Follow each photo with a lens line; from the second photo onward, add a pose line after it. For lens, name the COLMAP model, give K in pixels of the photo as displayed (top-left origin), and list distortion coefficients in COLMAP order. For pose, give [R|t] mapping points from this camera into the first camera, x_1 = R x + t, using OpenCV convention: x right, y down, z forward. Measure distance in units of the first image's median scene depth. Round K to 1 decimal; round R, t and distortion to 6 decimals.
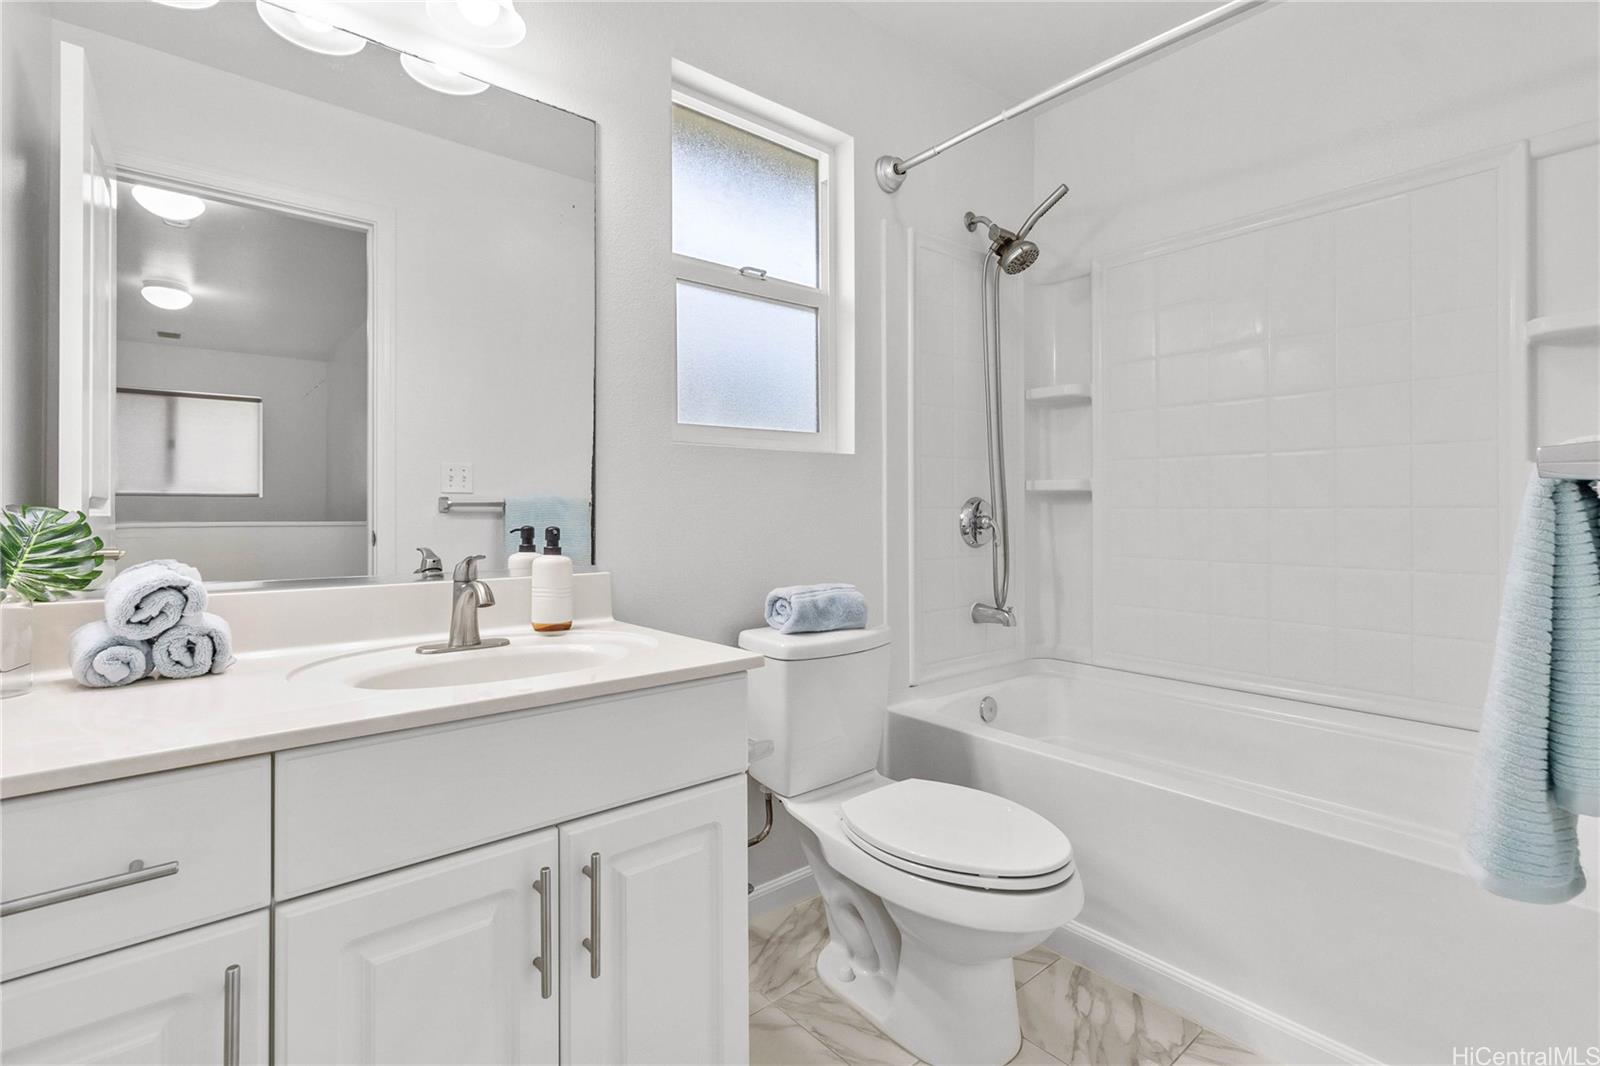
lens RADIAL K [[740.1, 0, 792.8], [0, 740.1, 526.6], [0, 0, 1]] dist [-0.002025, 0.001952]
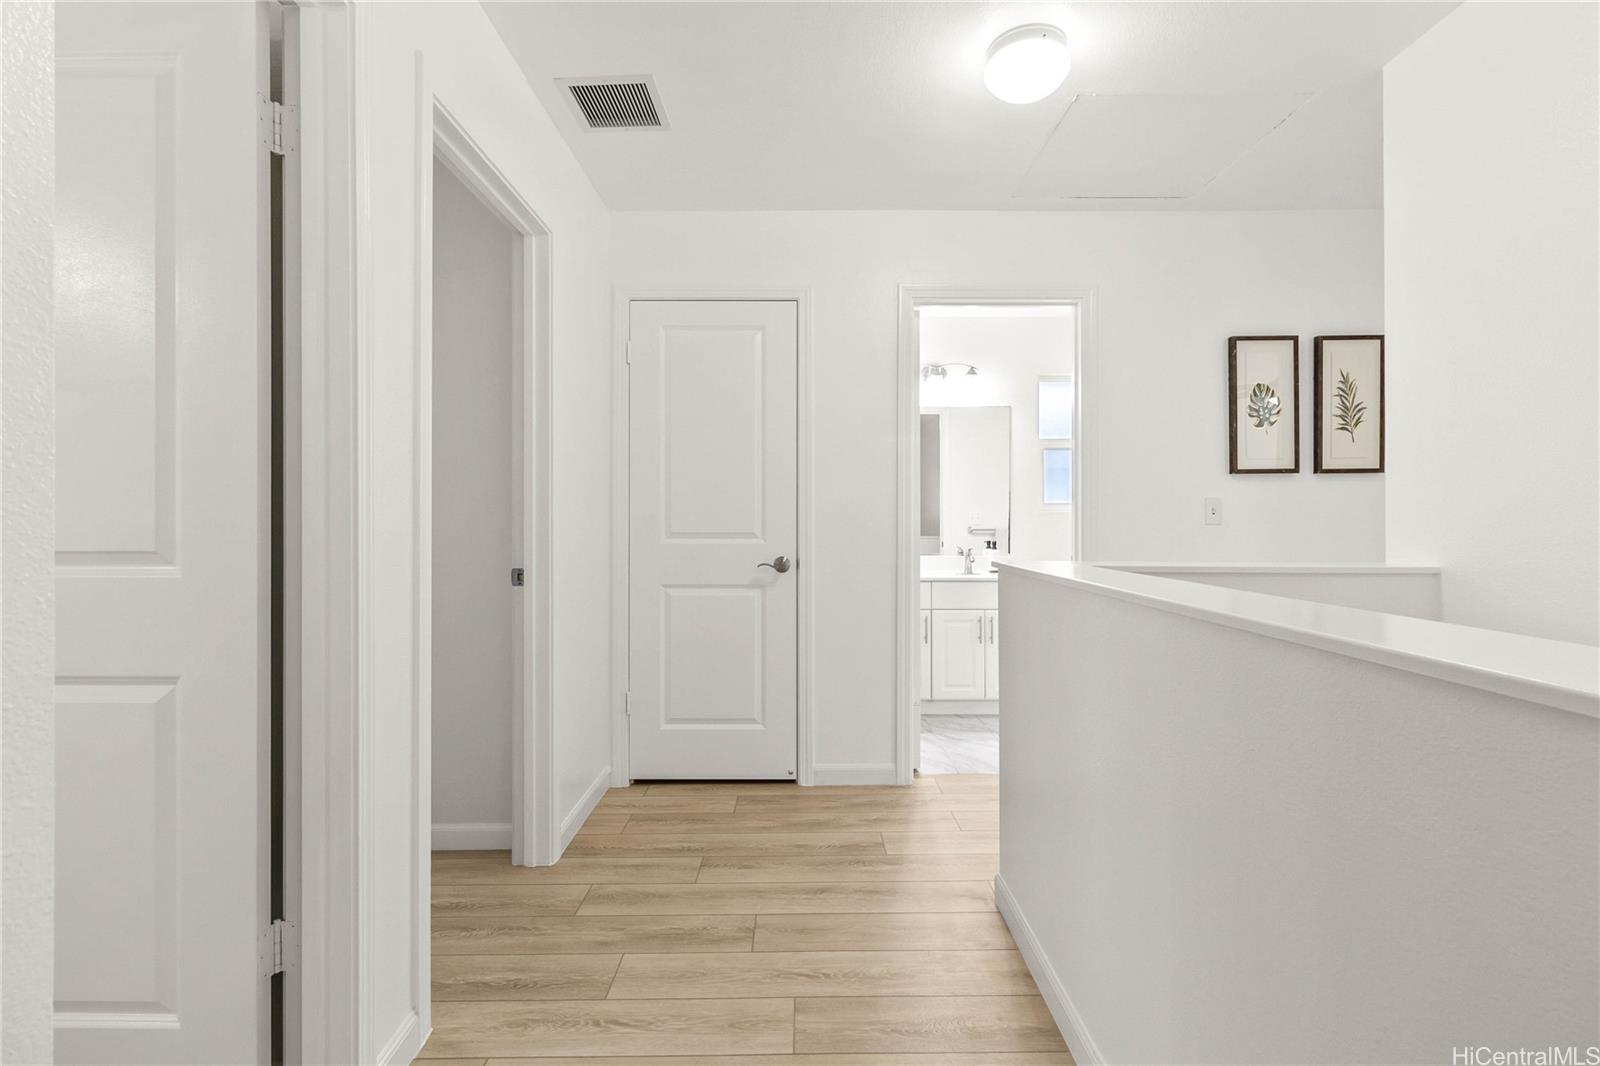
lens RADIAL K [[740.1, 0, 799.4], [0, 740.1, 528.8], [0, 0, 1]] dist [-0.002025, 0.001952]
pose [[0.763454, 0.008917, -0.645801, 1.229185], [-0.005881, 0.999959, 0.006855, -0.077745], [0.645836, -0.001435, 0.763475, -2.246067]]
